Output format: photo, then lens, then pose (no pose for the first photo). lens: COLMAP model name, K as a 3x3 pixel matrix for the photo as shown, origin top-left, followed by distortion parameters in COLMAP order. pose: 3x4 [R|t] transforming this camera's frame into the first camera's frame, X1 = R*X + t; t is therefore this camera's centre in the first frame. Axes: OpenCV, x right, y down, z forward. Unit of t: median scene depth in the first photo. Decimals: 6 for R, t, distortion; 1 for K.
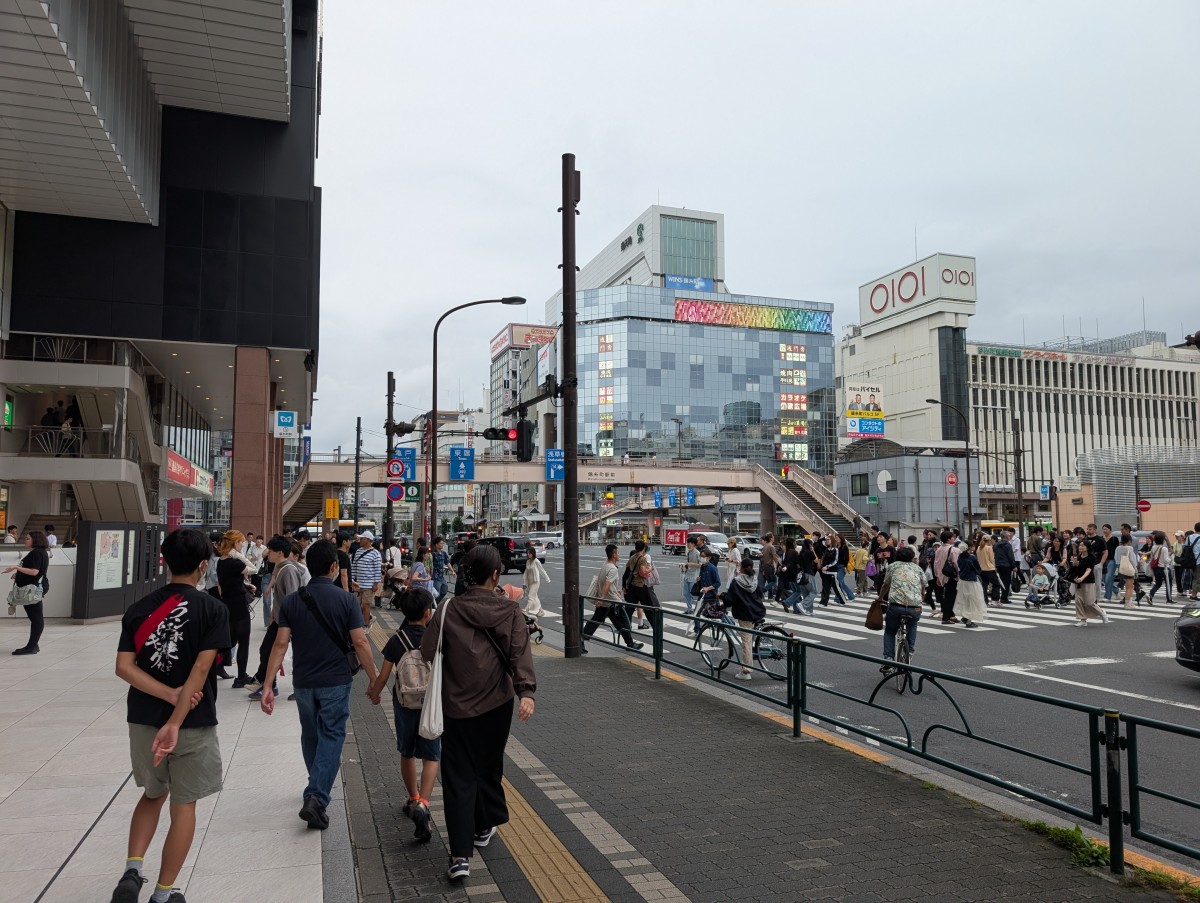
lens RADIAL K [[934.0, 0, 600.0], [0, 934.0, 451.5], [0, 0, 1]] dist [0.032288, -0.000267]
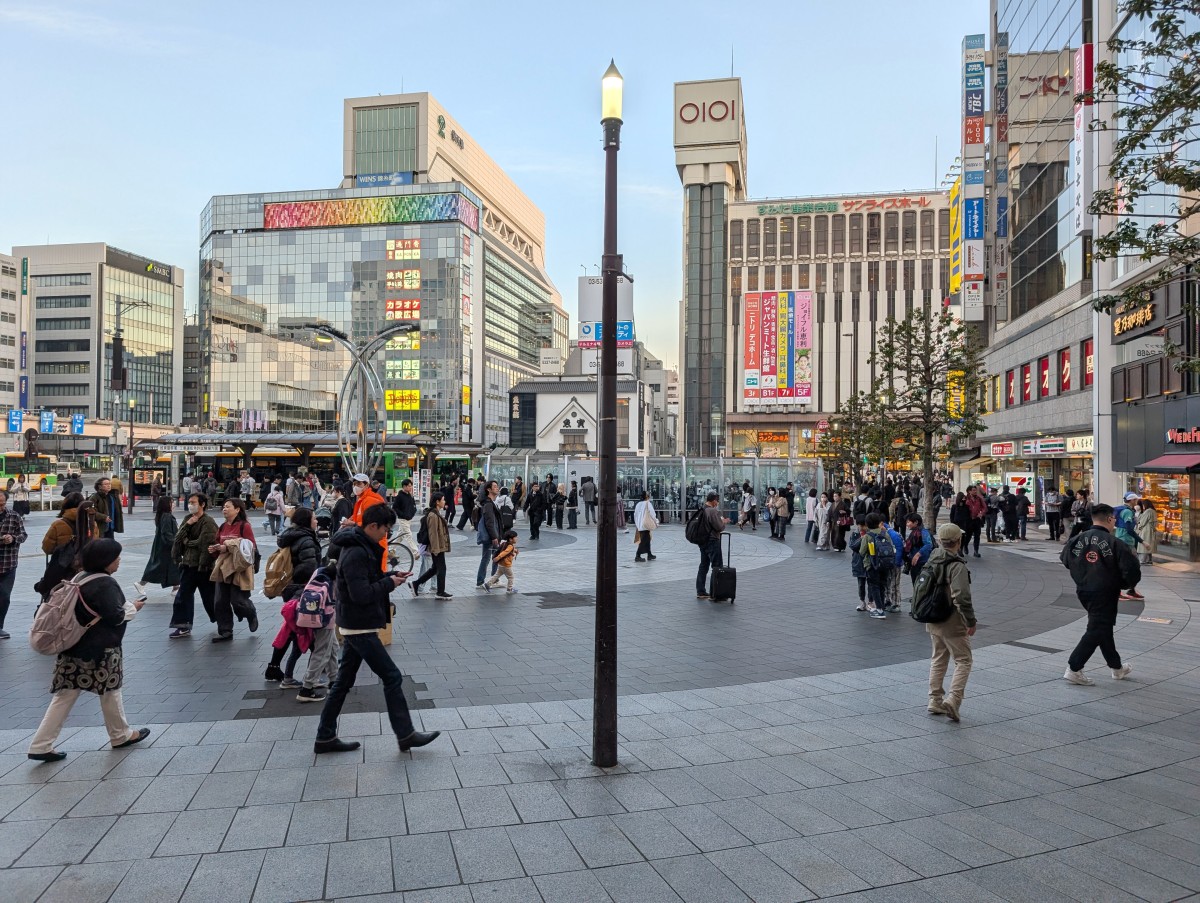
lens RADIAL K [[934.0, 0, 600.0], [0, 934.0, 451.5], [0, 0, 1]] dist [0.032288, -0.000267]
pose [[0.839402, -0.003046, -0.543502, 0.801525], [0.040313, 0.997579, 0.056670, 0.032349], [0.542014, -0.069480, 0.837492, 0.390468]]
